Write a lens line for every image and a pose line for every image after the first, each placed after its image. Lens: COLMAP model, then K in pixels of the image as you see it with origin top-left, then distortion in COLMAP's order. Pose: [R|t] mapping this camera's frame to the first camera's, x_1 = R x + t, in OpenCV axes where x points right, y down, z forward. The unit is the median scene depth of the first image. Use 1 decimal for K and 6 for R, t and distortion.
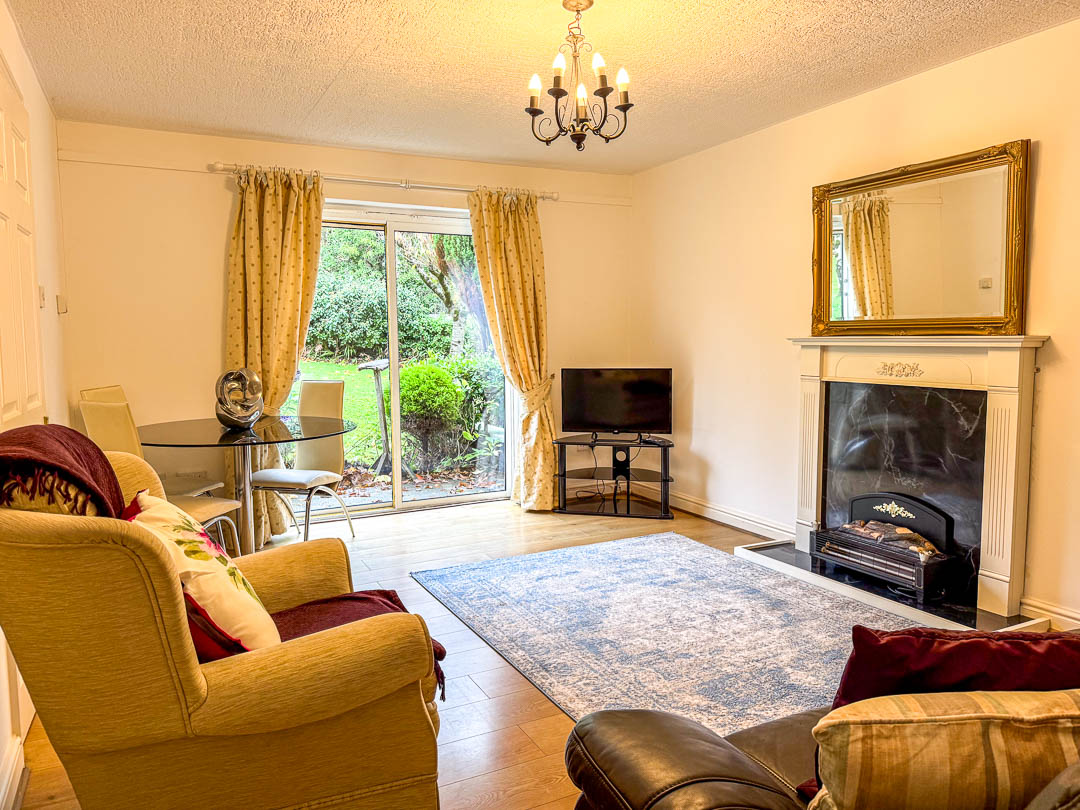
lens RADIAL K [[767.4, 0, 543.5], [0, 767.4, 413.0], [0, 0, 1]] dist [0.037543, -0.022805]
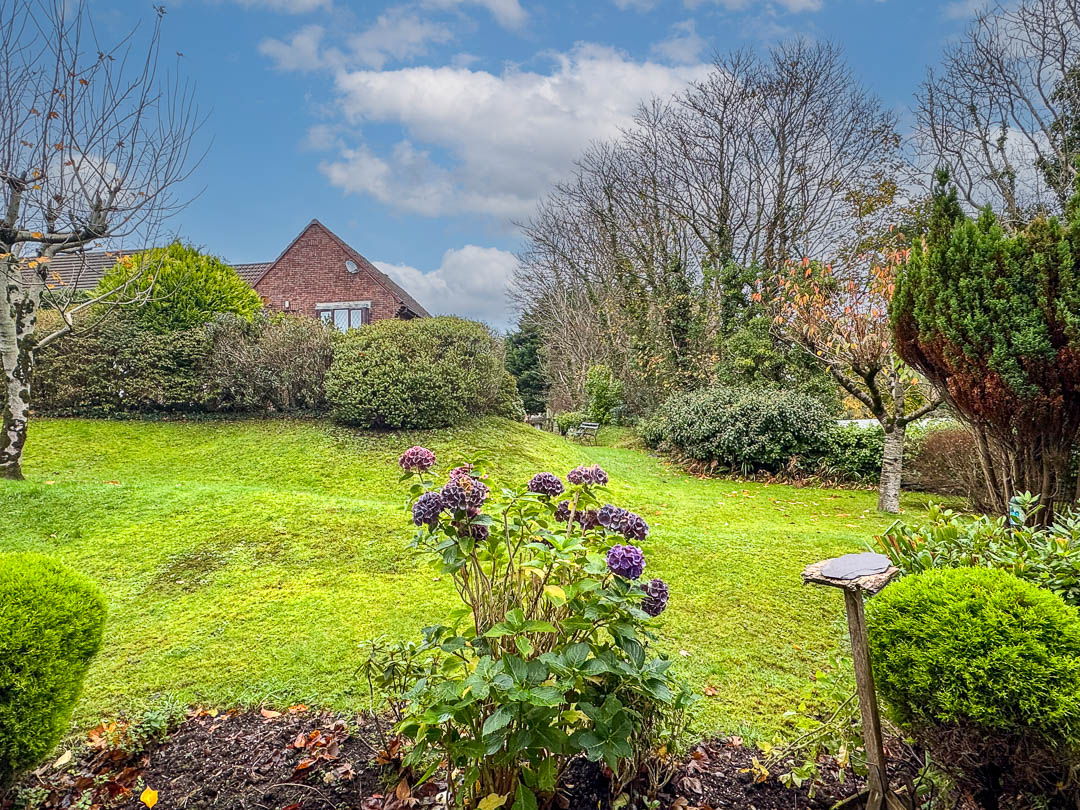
lens RADIAL K [[592.7, 0, 544.3], [0, 592.7, 408.4], [0, 0, 1]] dist [-0.001780, 0.000038]
pose [[0.844997, -0.051378, -0.532298, -0.075106], [-0.030804, 0.989045, -0.144364, -0.039888], [0.533883, 0.138384, 0.834157, 0.264022]]
